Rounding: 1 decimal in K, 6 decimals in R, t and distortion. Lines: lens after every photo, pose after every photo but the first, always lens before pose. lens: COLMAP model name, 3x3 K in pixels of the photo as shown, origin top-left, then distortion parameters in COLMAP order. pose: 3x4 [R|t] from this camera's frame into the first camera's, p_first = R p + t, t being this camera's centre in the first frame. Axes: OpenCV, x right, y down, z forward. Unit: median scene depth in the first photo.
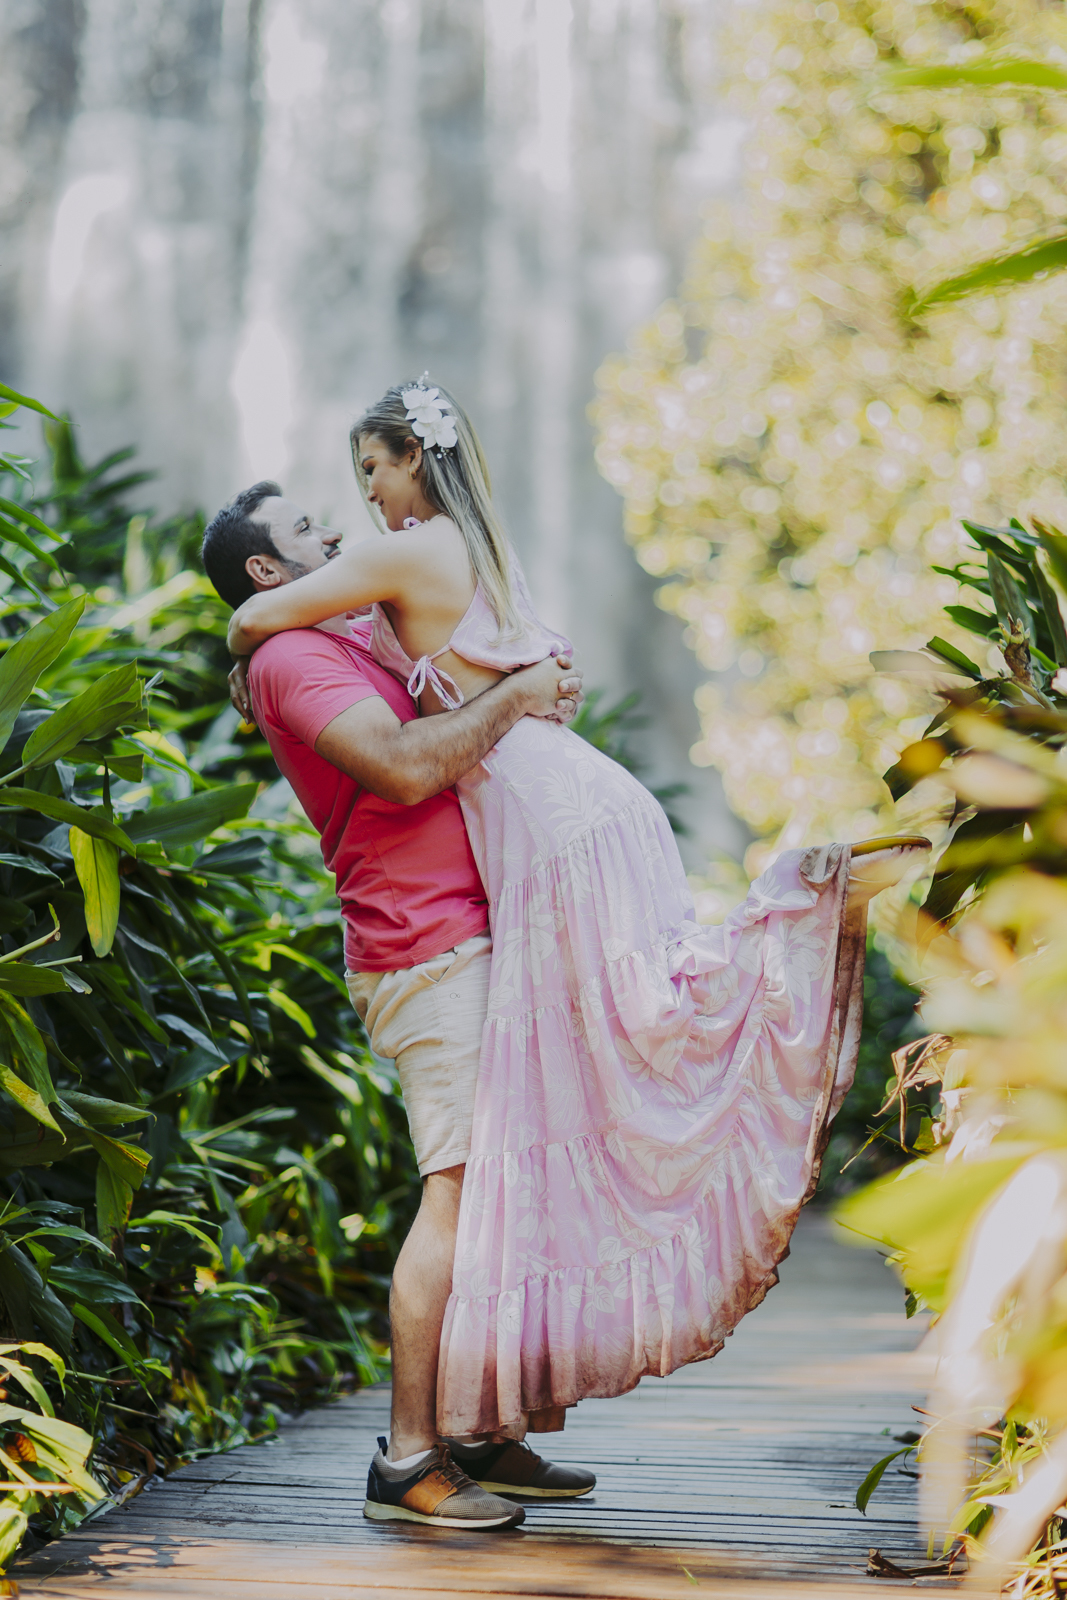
lens RADIAL K [[3761.1, 0, 533.5], [0, 3761.1, 800.0], [0, 0, 1]] dist [0.063121, 0.072746]
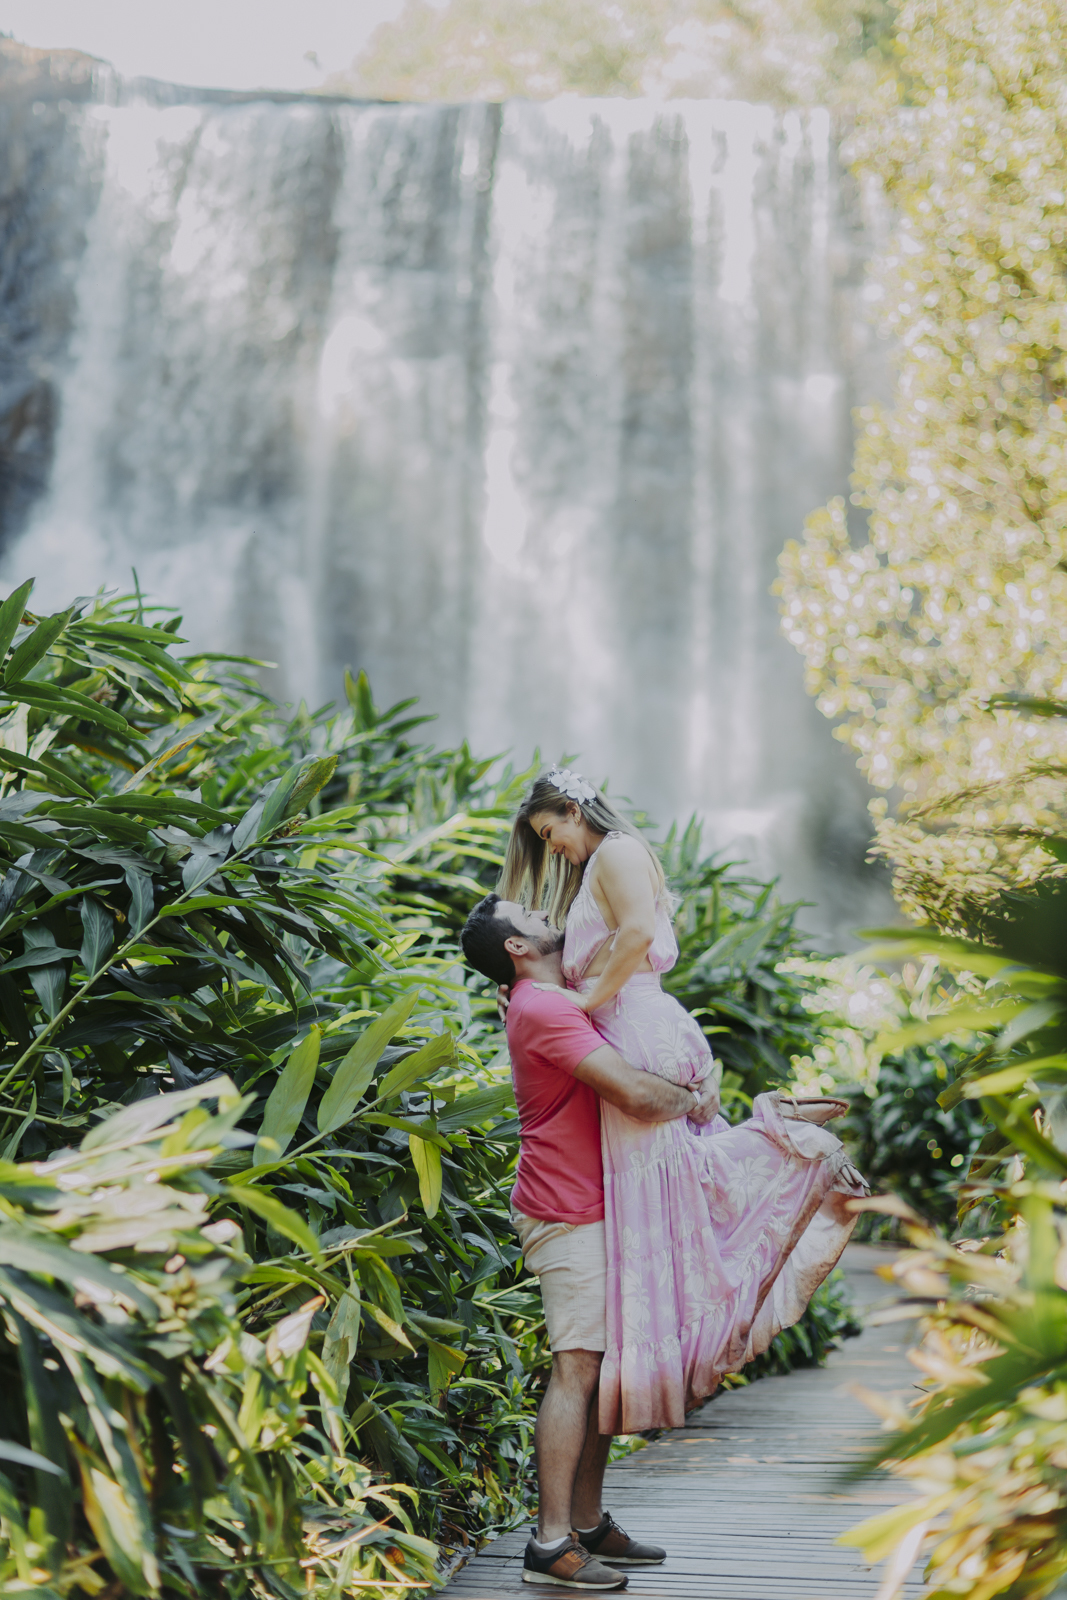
lens RADIAL K [[3761.1, 0, 533.5], [0, 3761.1, 800.0], [0, 0, 1]] dist [0.063121, 0.072746]
pose [[0.998220, -0.012426, -0.058331, 0.017074], [0.014528, 0.999256, 0.035741, -0.167418], [0.057843, -0.036524, 0.997657, -0.478488]]
